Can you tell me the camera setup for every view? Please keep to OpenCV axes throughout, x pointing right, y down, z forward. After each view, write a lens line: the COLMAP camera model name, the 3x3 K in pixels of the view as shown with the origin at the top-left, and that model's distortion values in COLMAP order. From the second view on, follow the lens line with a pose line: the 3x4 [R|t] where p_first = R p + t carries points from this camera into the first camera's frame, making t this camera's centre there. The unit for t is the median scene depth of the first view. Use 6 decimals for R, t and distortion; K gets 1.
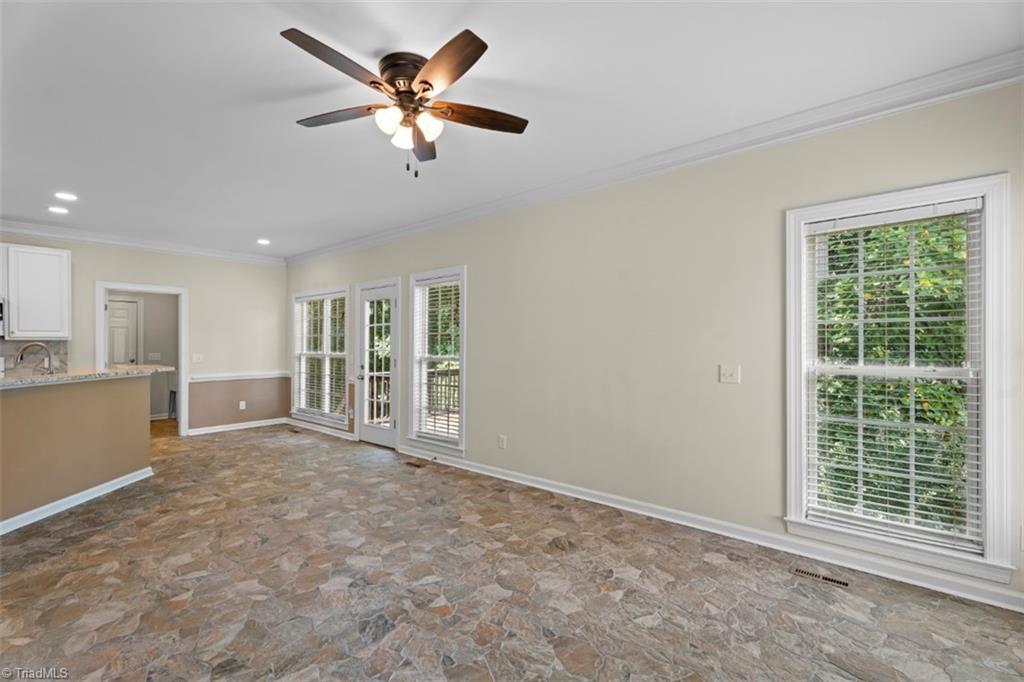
lens RADIAL K [[459.5, 0, 503.4], [0, 459.5, 341.0], [0, 0, 1]] dist [0.001325, 0.001020]
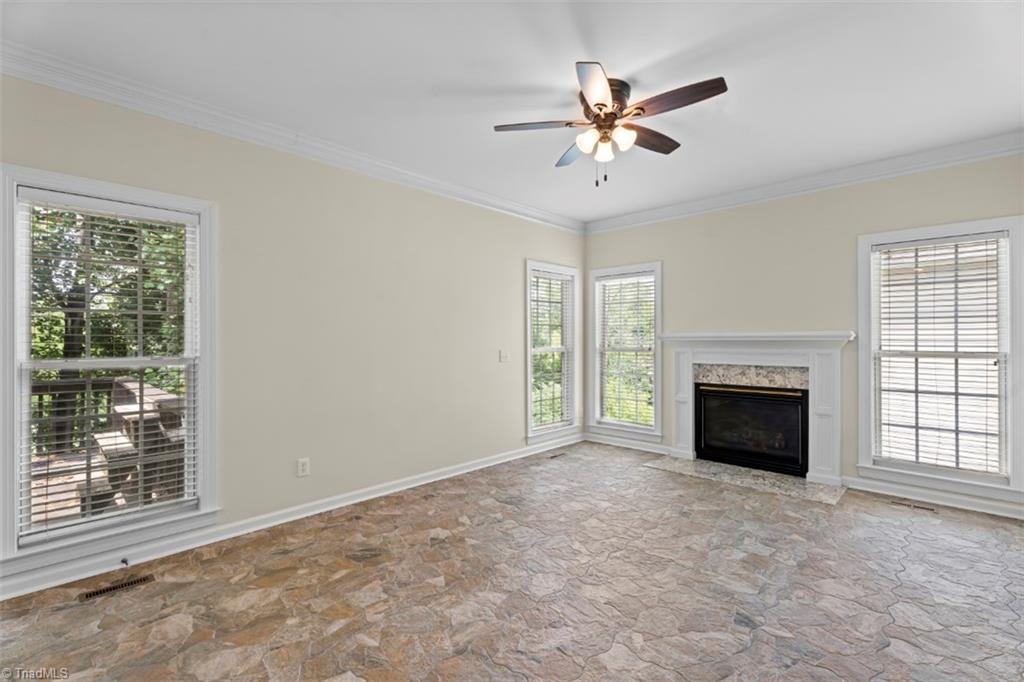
lens RADIAL K [[459.5, 0, 511.3], [0, 459.5, 345.4], [0, 0, 1]] dist [0.001325, 0.001020]
pose [[0.040105, -0.014801, 0.999086, -0.943051], [-0.010908, 0.999824, 0.015249, 0.010490], [-0.999136, -0.011510, 0.039936, 0.831461]]
